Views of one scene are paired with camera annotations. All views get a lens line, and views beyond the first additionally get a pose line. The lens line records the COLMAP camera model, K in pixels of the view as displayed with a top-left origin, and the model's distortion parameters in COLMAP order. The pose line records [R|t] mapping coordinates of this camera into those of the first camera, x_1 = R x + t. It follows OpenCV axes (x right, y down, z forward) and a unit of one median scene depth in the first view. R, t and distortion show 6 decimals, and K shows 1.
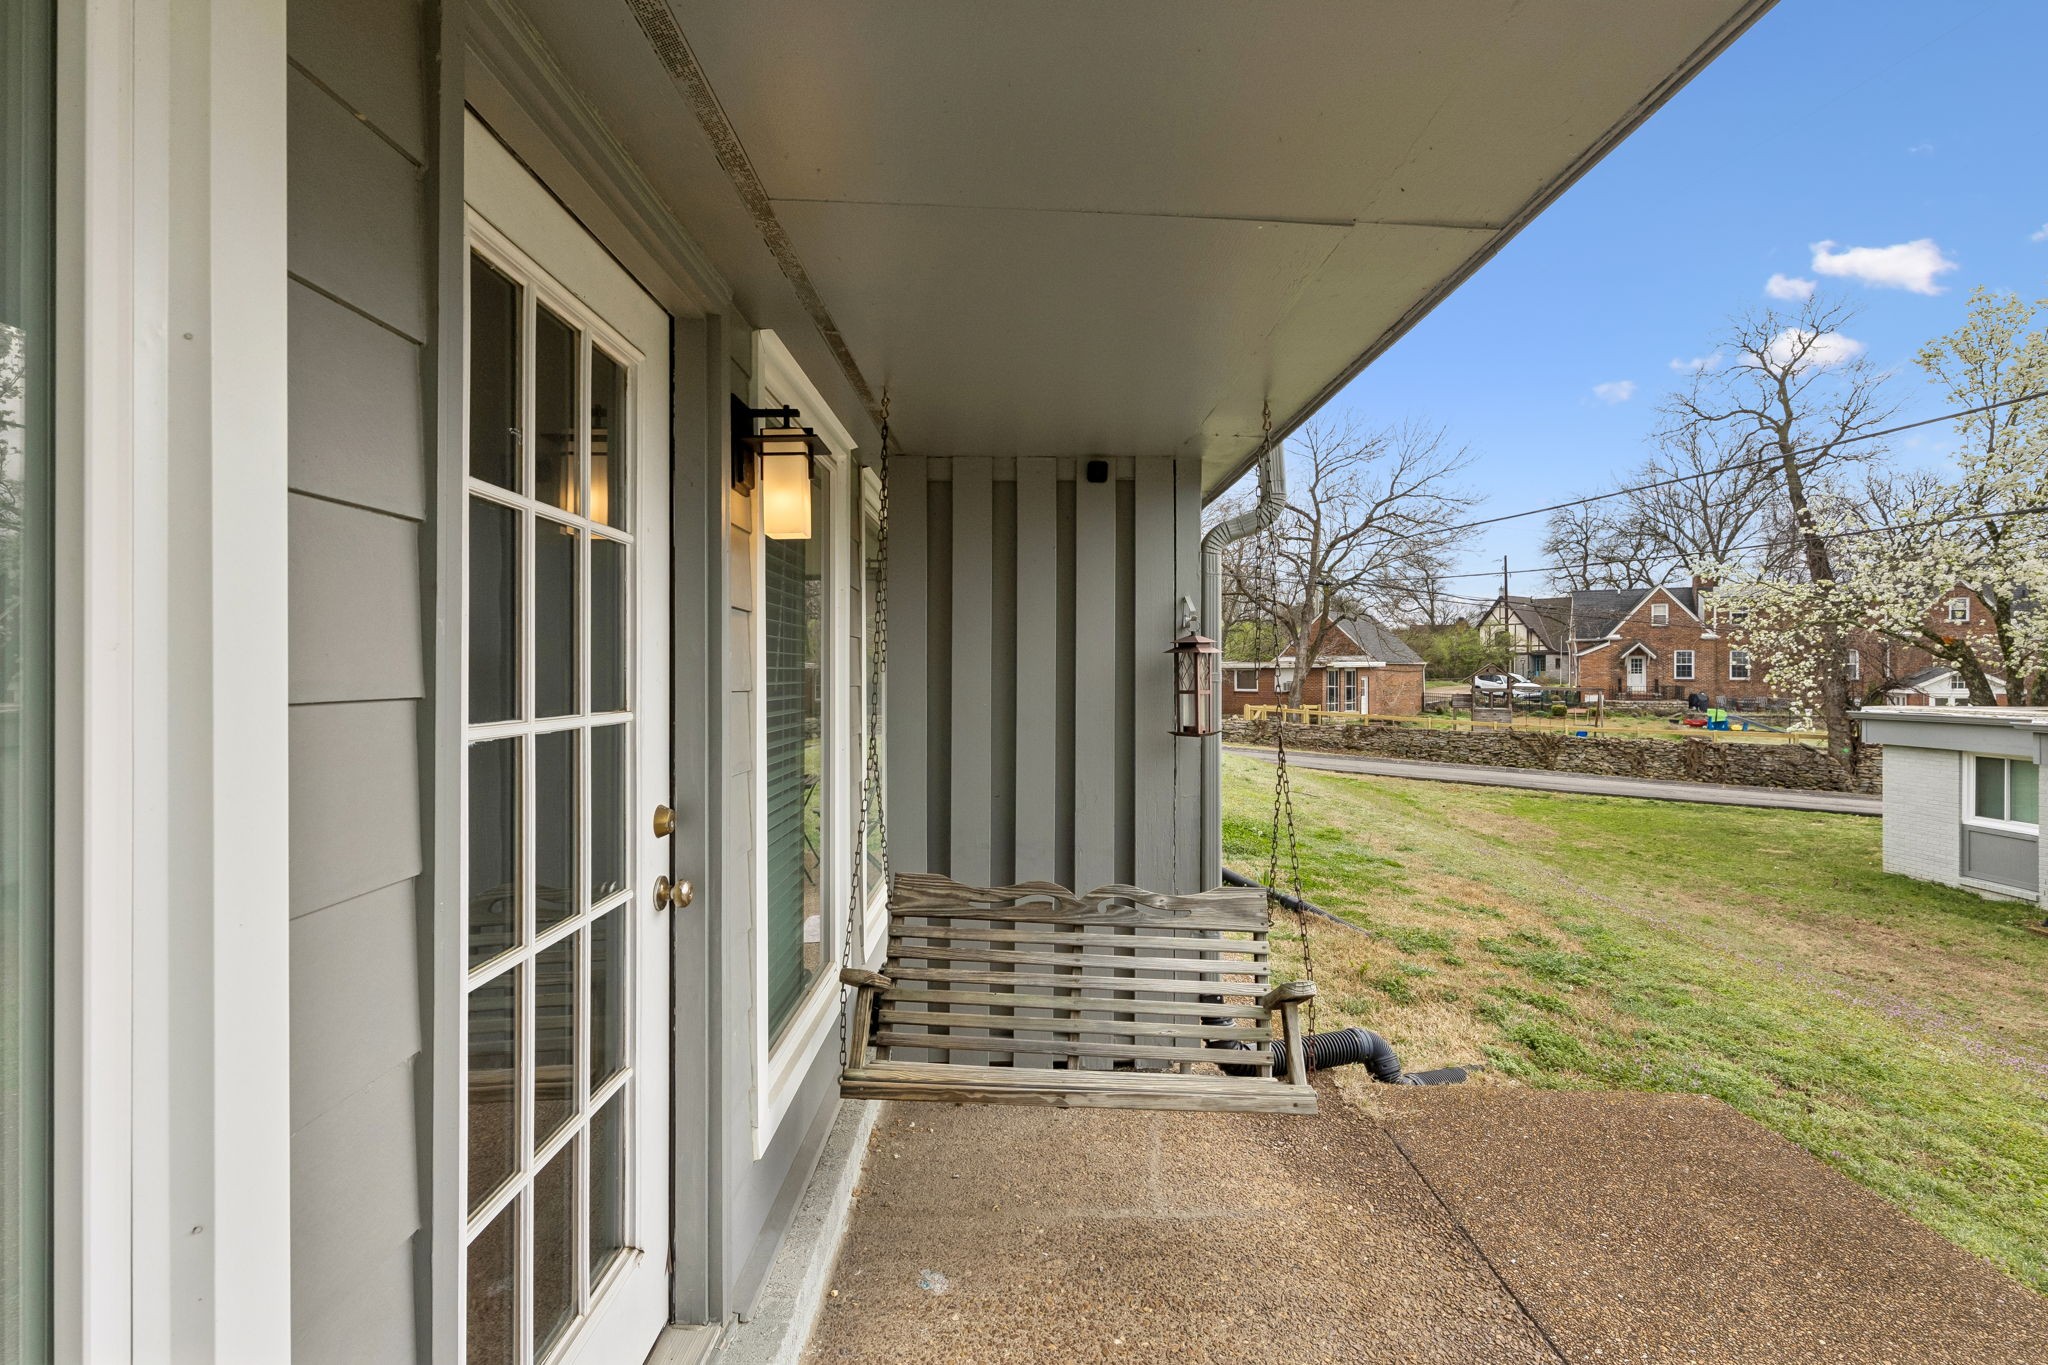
lens RADIAL K [[957.0, 0, 1023.3], [0, 957.0, 664.8], [0, 0, 1]] dist [0.000057, 0.000052]
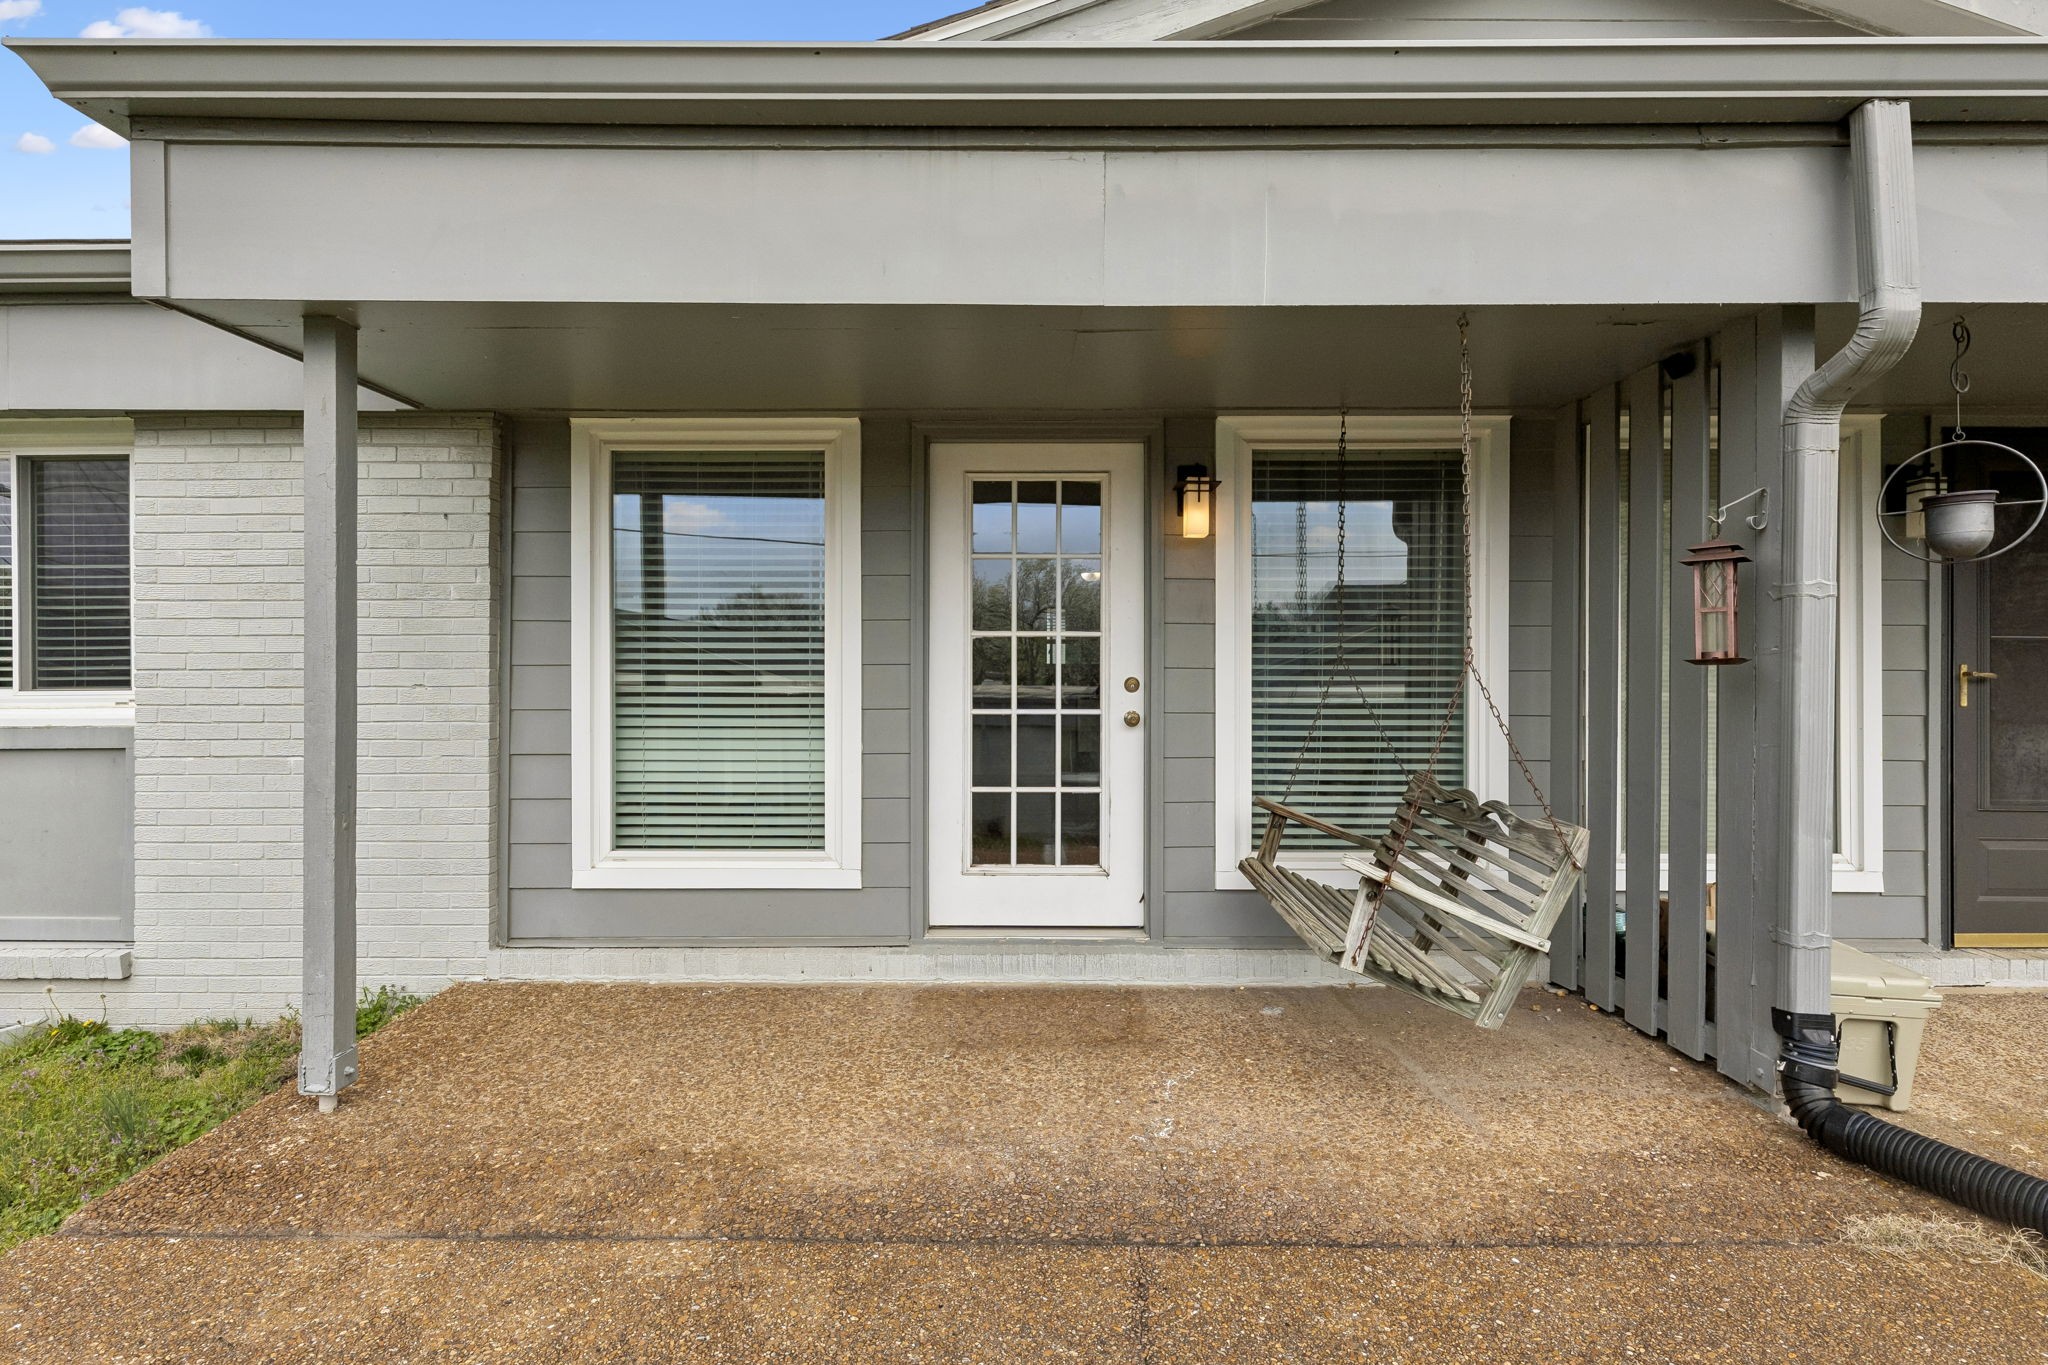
lens RADIAL K [[976.9, 0, 1024.0], [0, 976.9, 682.5], [0, 0, 1]] dist [0.002125, 0.000337]
pose [[0.018792, 0.005164, -0.999810, 1.547205], [0.002071, 0.999984, 0.005204, 0.129166], [0.999821, -0.002169, 0.018781, 0.631566]]
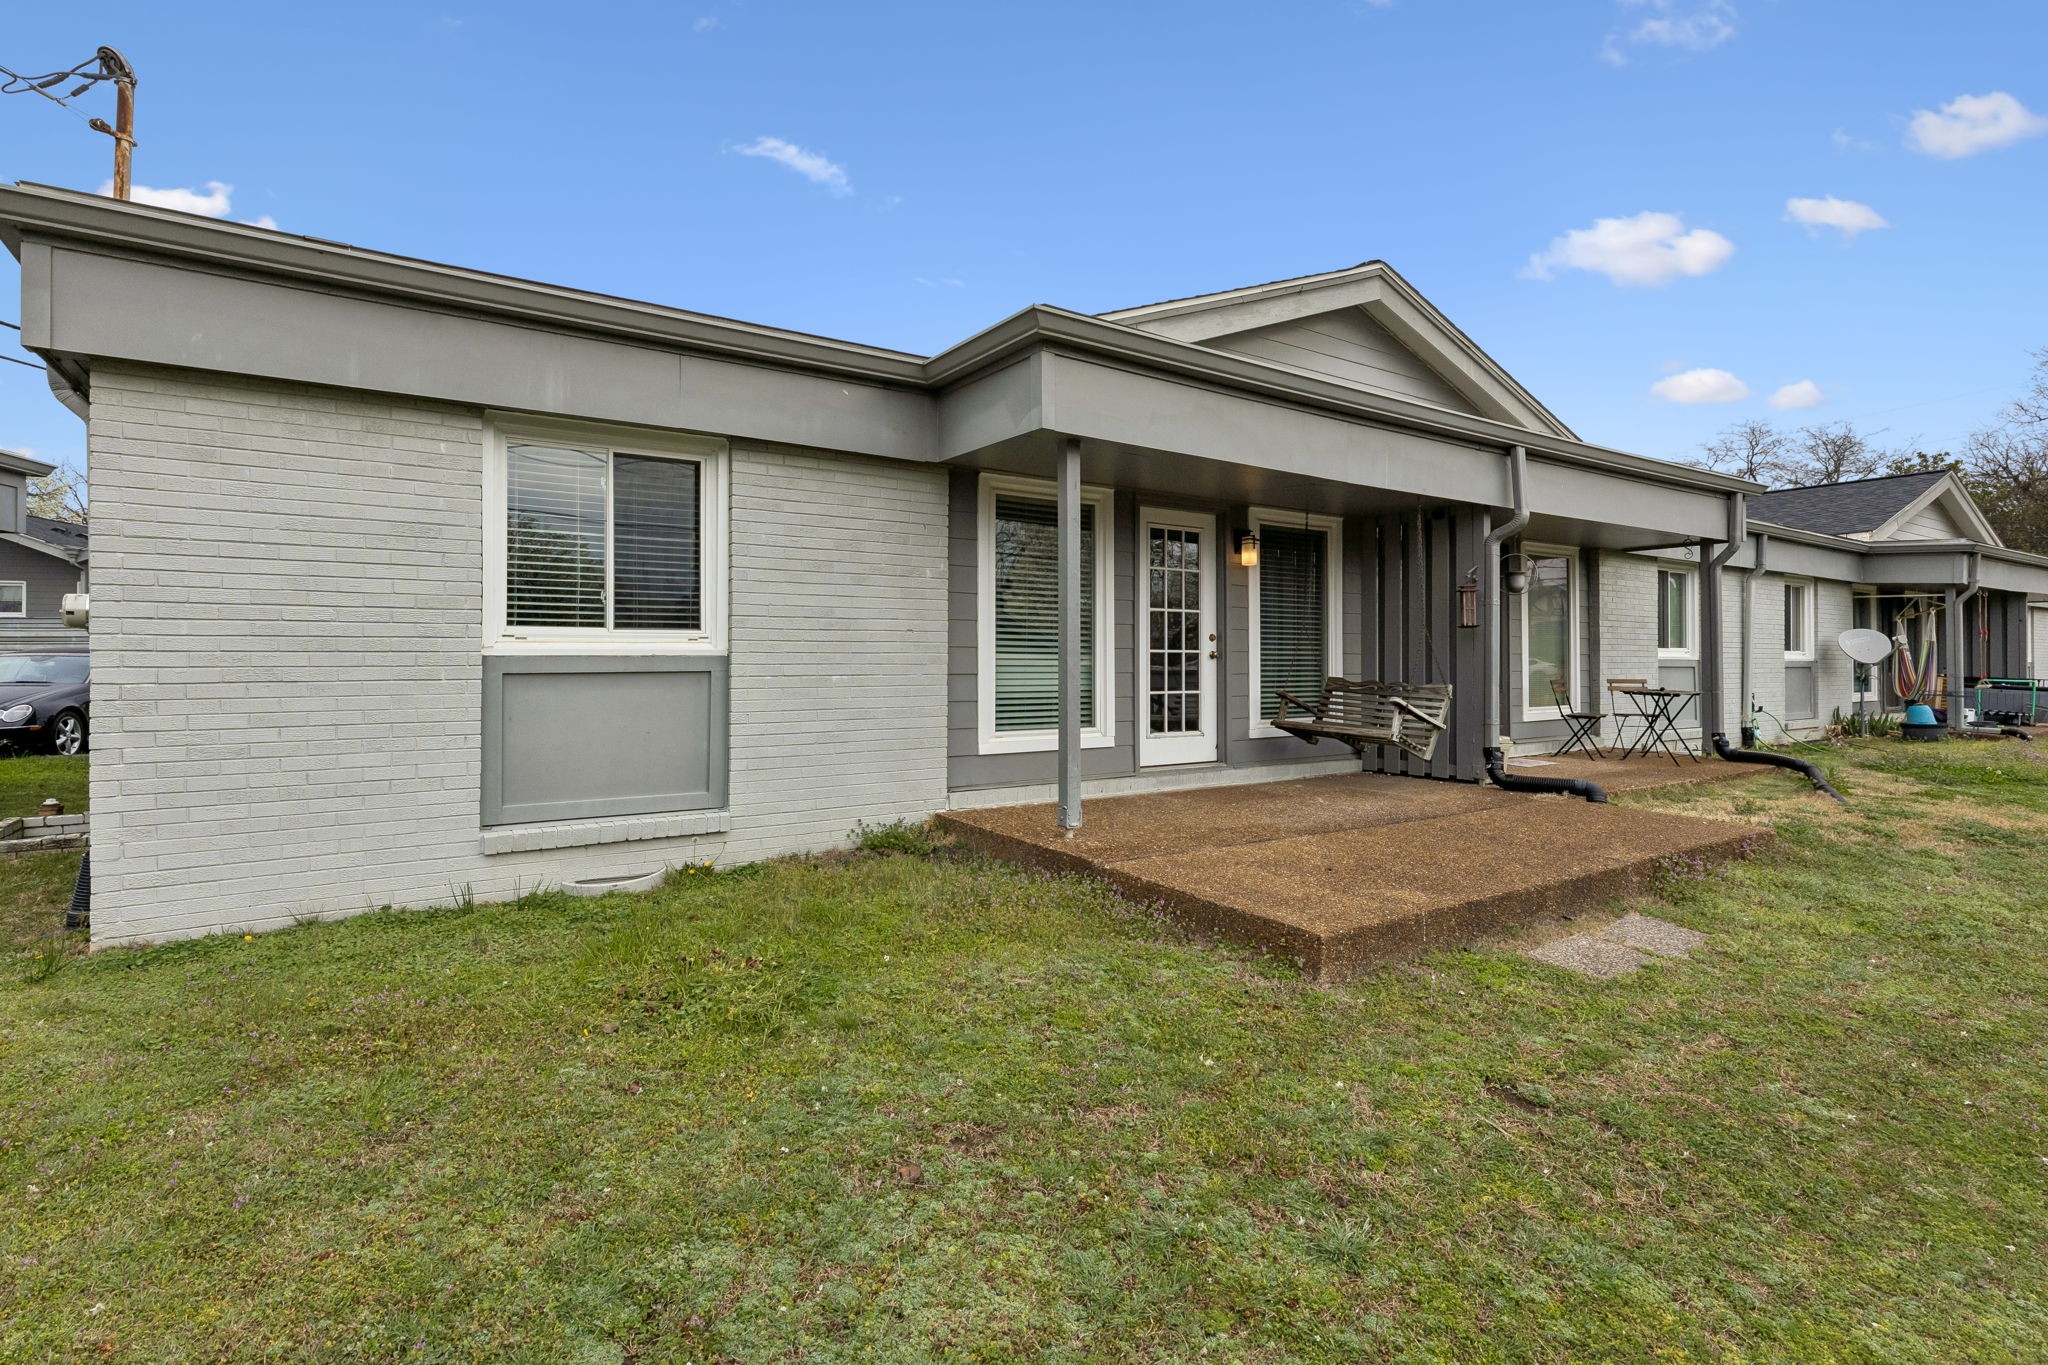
lens RADIAL K [[957.0, 0, 1023.3], [0, 957.0, 664.8], [0, 0, 1]] dist [0.000057, 0.000052]
pose [[0.572992, -0.002792, -0.819556, 2.221707], [0.003584, 0.999993, -0.000901, 0.246460], [0.819553, -0.002421, 0.572998, -1.781795]]
